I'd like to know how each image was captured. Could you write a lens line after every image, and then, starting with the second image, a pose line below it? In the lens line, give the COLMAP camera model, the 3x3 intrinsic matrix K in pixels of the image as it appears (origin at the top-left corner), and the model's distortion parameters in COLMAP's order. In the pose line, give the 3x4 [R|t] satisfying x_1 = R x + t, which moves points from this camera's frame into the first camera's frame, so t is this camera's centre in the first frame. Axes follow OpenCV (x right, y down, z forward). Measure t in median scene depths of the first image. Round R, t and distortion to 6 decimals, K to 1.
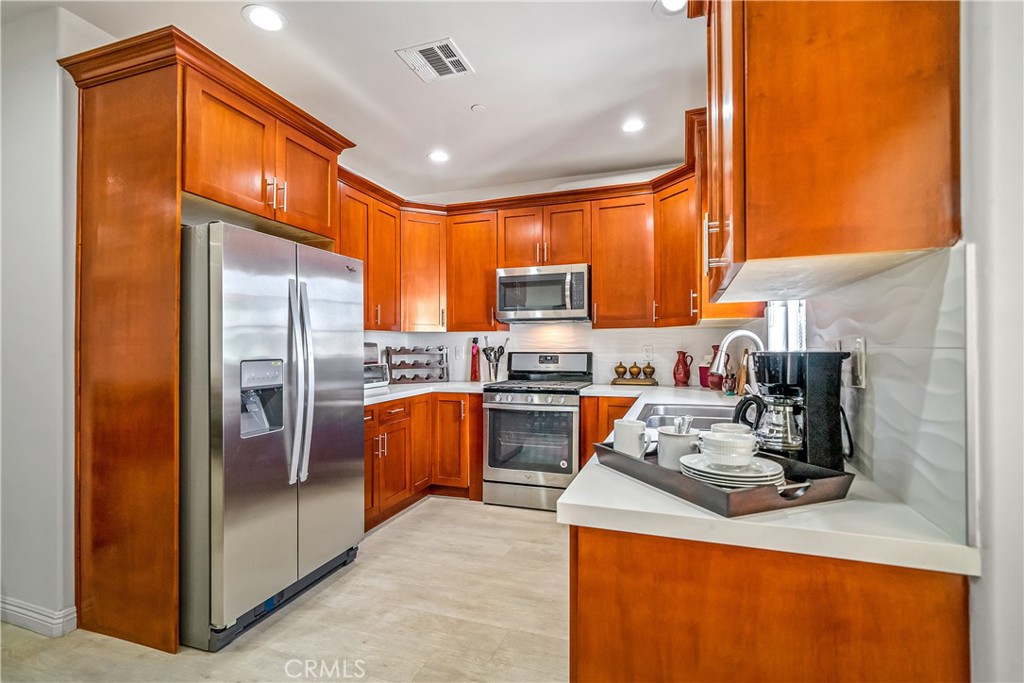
lens RADIAL K [[455.4, 0, 514.2], [0, 455.4, 342.0], [0, 0, 1]] dist [-0.000769, -0.000015]
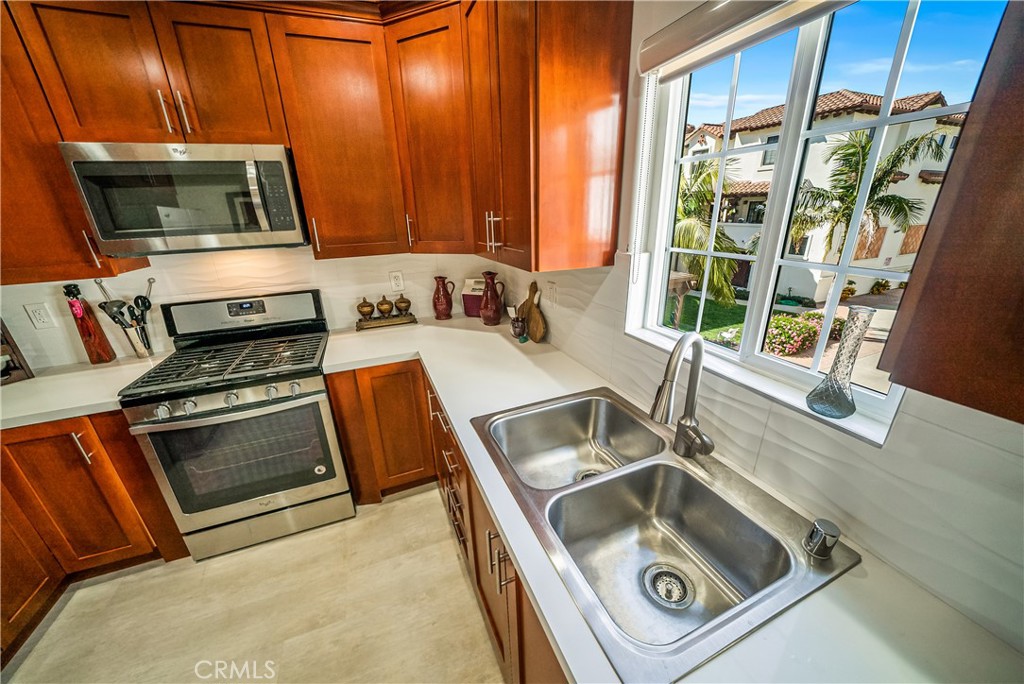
lens RADIAL K [[362.7, 0, 509.5], [0, 362.7, 350.7], [0, 0, 1]] dist [-0.017109, 0.000071]
pose [[0.752764, -0.253101, 0.607689, 0.034451], [0.022347, 0.932426, 0.360670, -0.085922], [-0.657911, -0.257920, 0.707553, 0.420279]]
